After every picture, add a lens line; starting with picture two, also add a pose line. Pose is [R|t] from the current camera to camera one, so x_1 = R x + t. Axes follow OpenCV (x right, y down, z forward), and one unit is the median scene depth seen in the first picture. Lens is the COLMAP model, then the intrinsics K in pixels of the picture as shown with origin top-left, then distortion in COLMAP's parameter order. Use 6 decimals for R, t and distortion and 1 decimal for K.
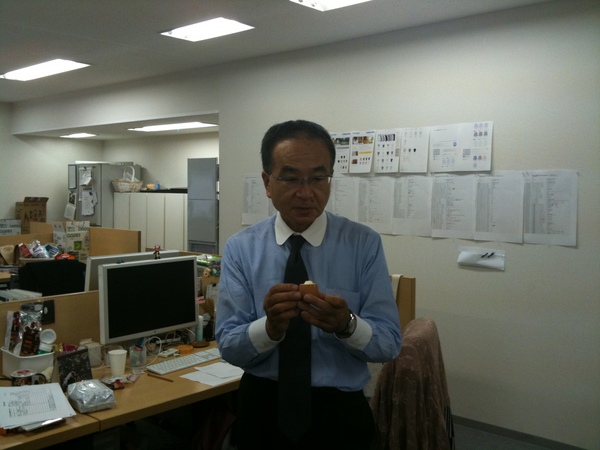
lens RADIAL K [[616.7, 0, 300.0], [0, 616.7, 225.0], [0, 0, 1]] dist [0.016003, -0.005597]
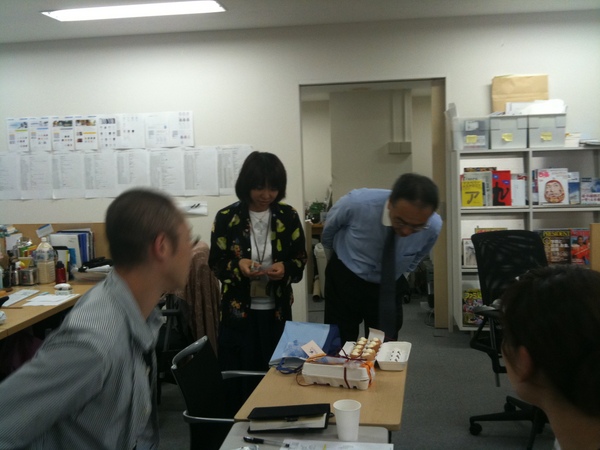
lens RADIAL K [[616.7, 0, 300.0], [0, 616.7, 225.0], [0, 0, 1]] dist [0.016003, -0.005597]
pose [[0.819747, -0.092615, 0.565188, -0.278939], [0.067558, 0.995586, 0.065157, 0.015195], [-0.568727, -0.015229, 0.822385, -0.278508]]
